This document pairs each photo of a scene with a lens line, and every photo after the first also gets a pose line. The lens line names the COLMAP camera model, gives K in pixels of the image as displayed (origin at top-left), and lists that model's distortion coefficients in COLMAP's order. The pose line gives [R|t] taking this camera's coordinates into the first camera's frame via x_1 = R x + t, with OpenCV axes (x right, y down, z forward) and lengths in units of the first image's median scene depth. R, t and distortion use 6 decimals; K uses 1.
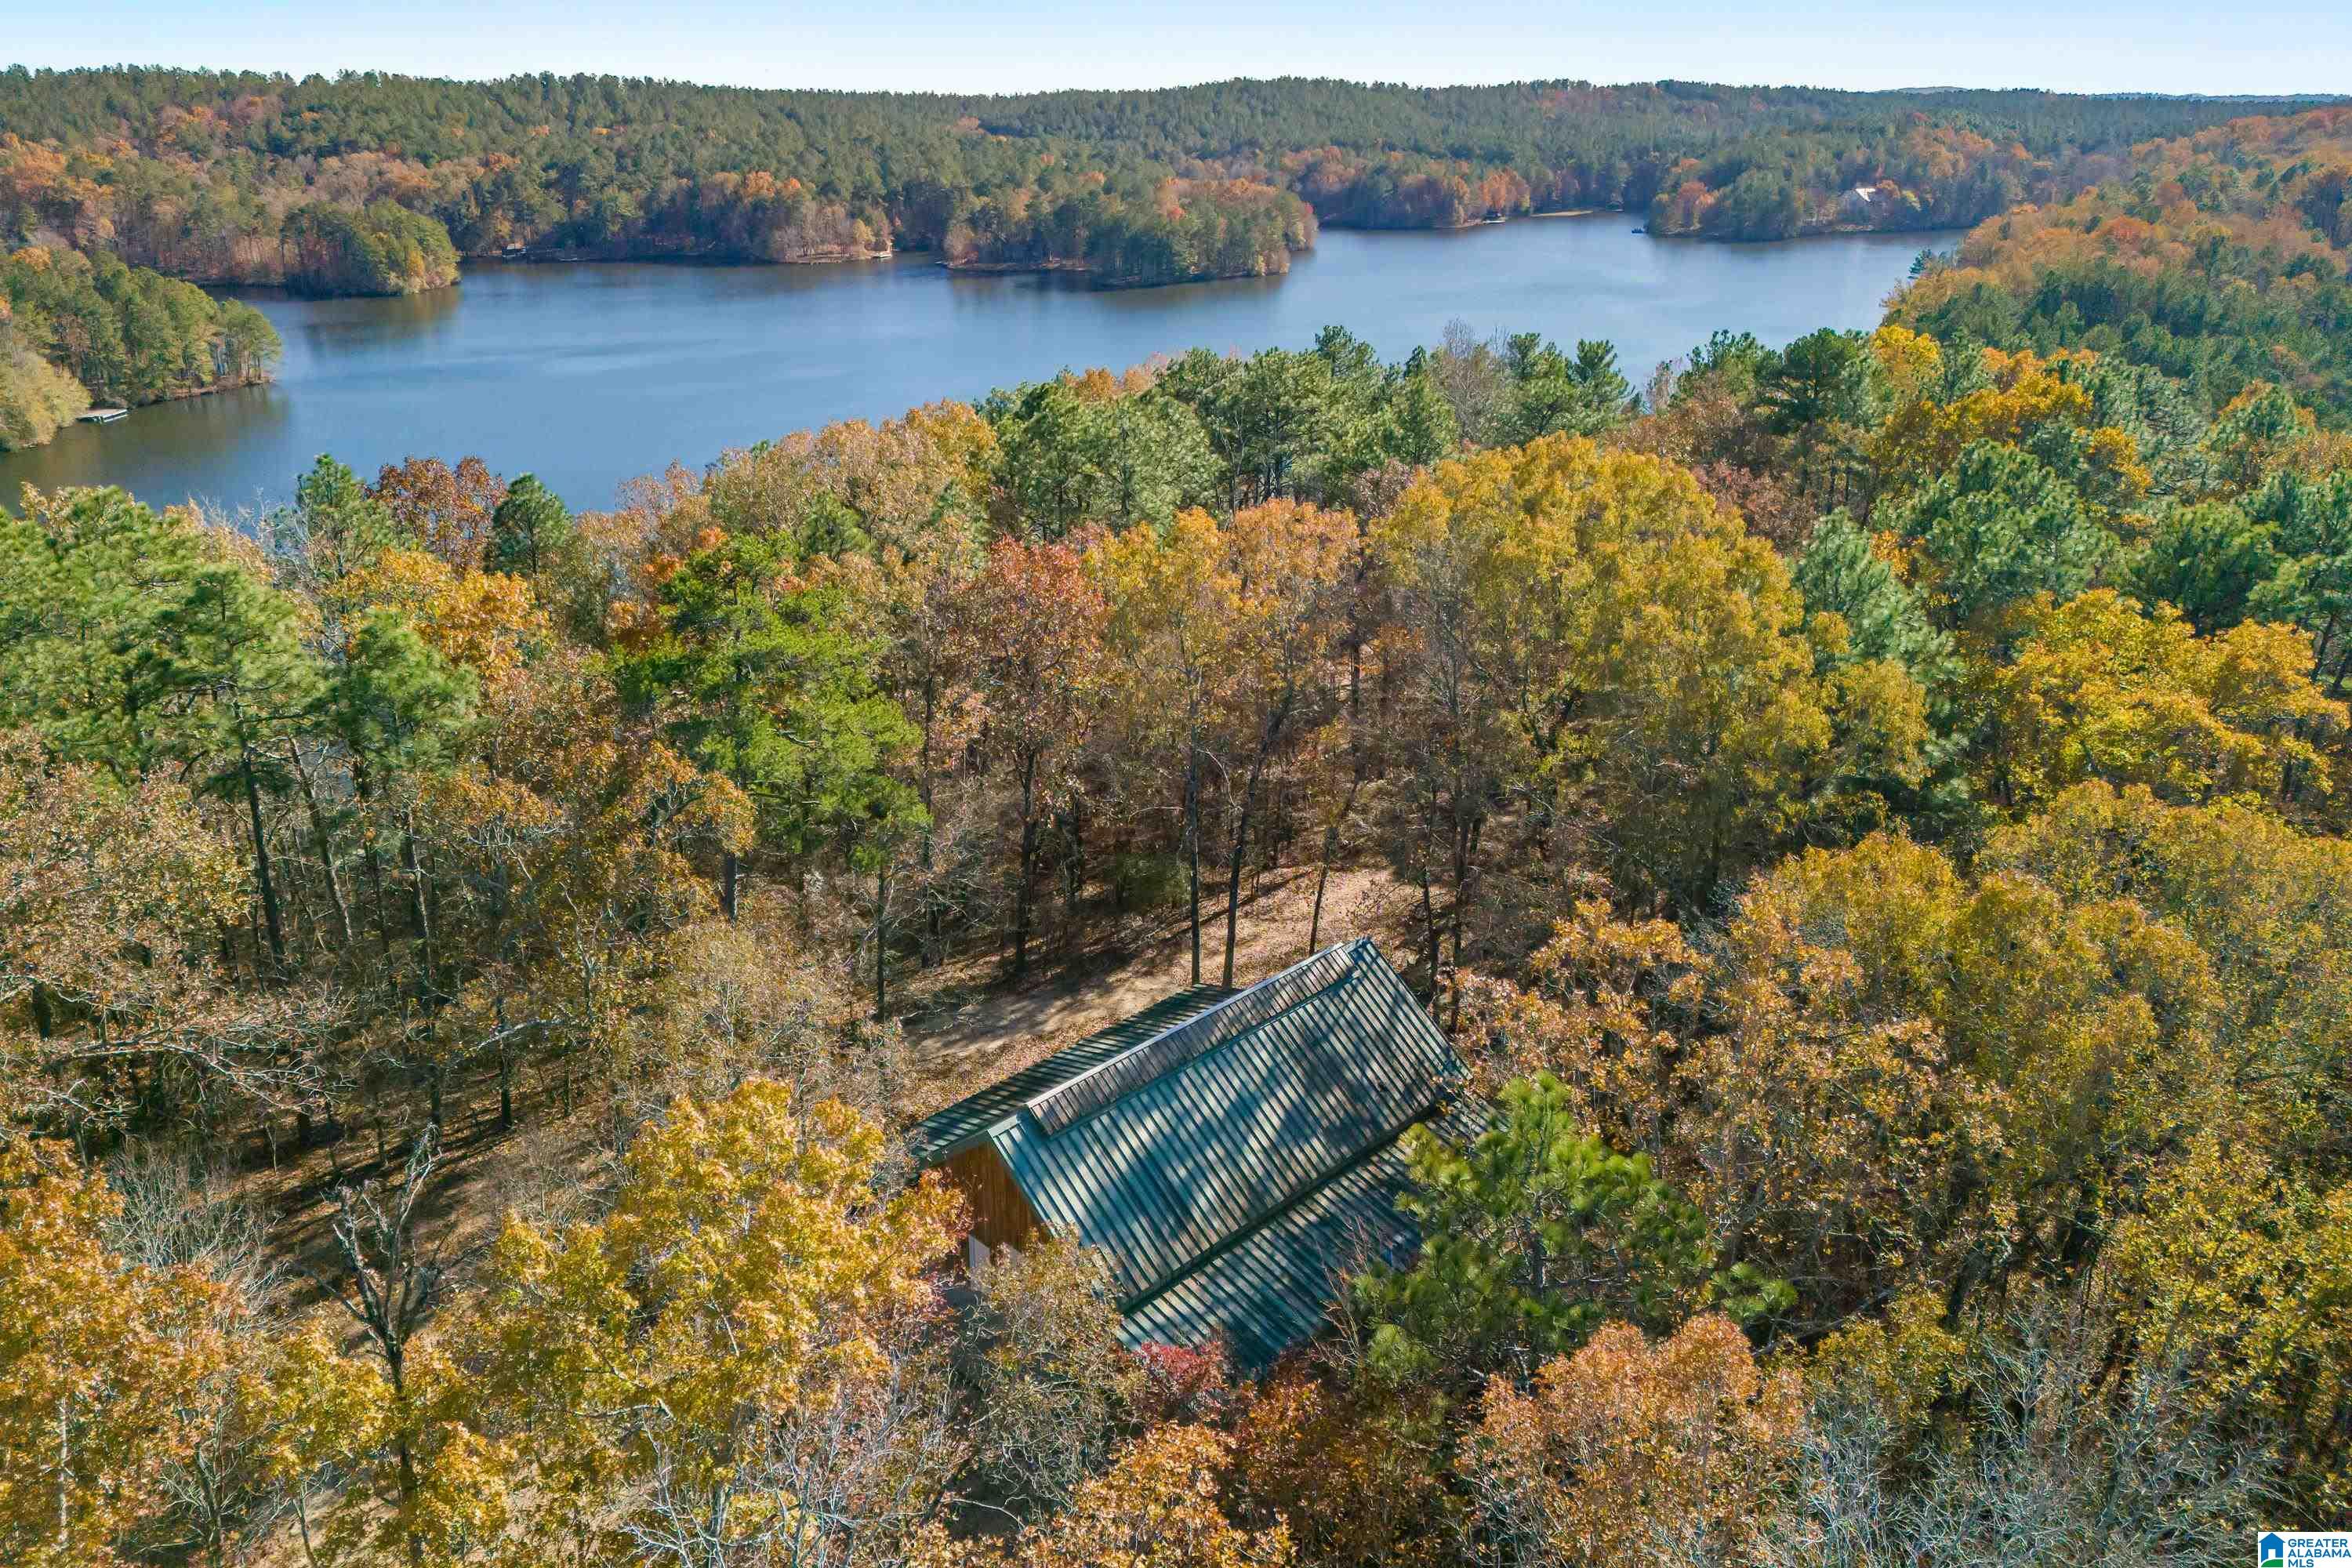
lens RADIAL K [[1778.9, 0, 1179.4], [0, 1778.9, 827.5], [0, 0, 1]] dist [0.071595, -0.052094]
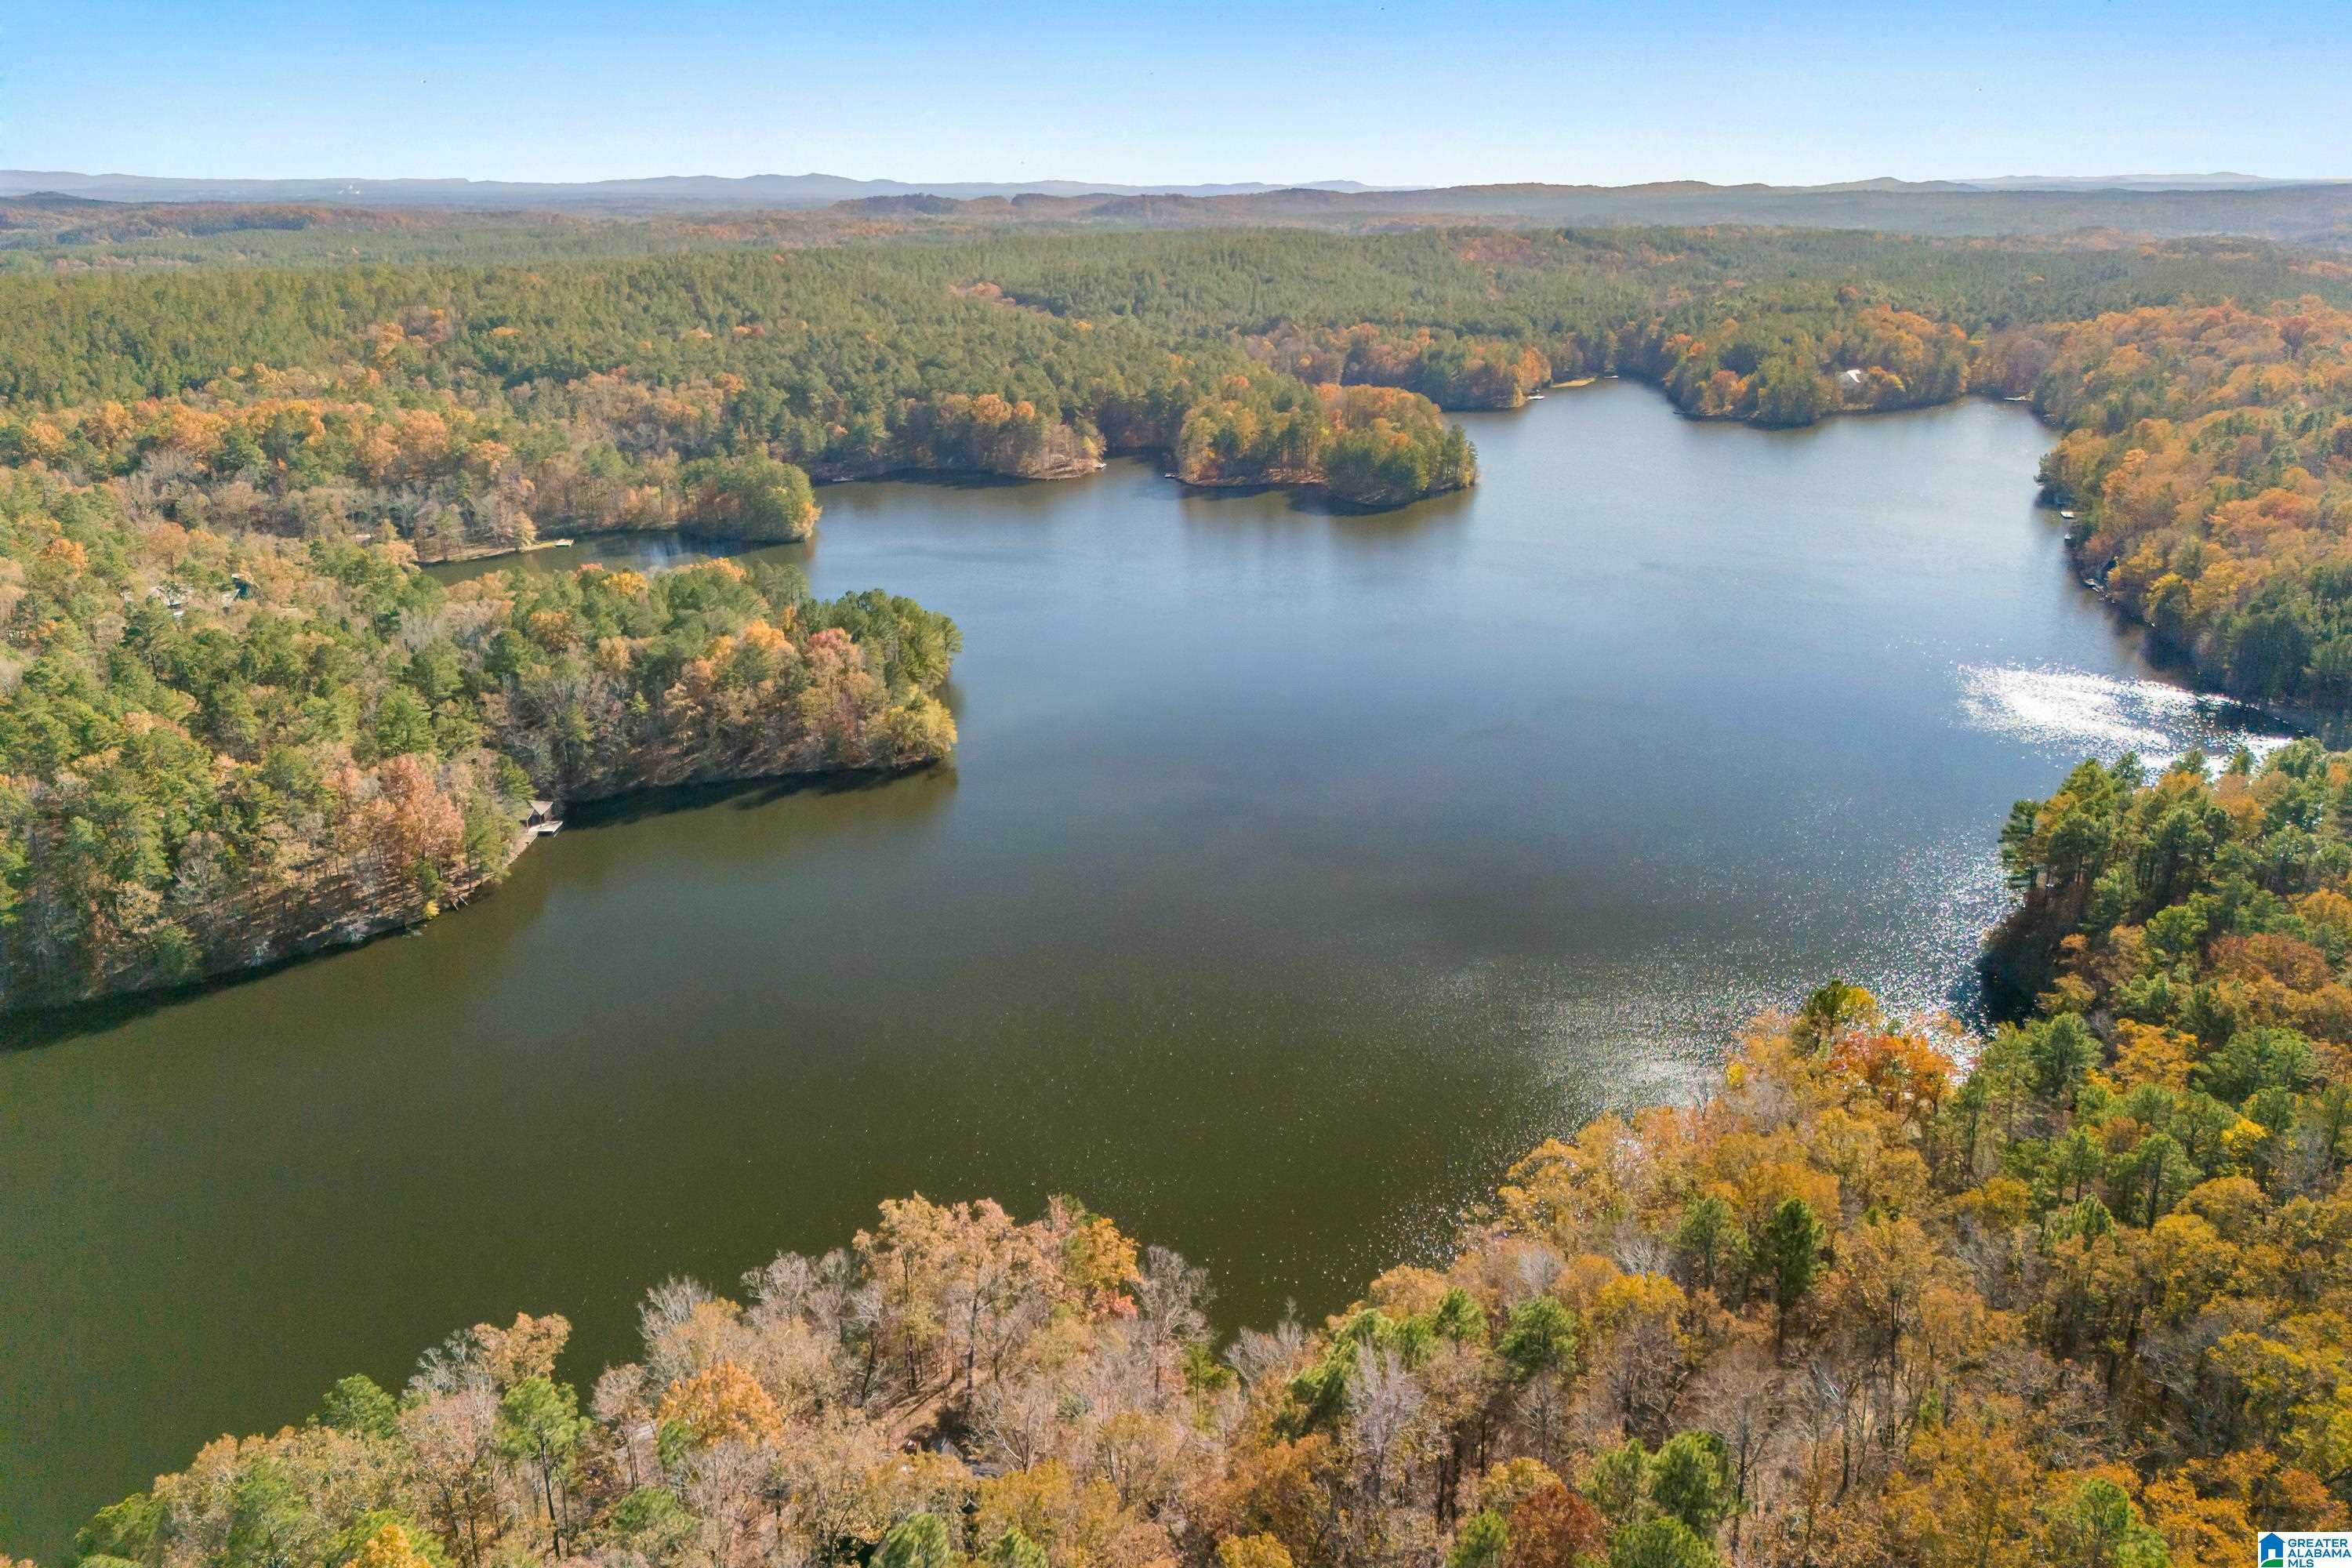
lens RADIAL K [[1778.9, 0, 1179.4], [0, 1778.9, 827.5], [0, 0, 1]] dist [0.071595, -0.052094]
pose [[0.991638, -0.050469, 0.118773, -0.267467], [0.054316, 0.998091, -0.029383, -0.046120], [-0.117063, 0.035588, 0.992487, -0.153988]]
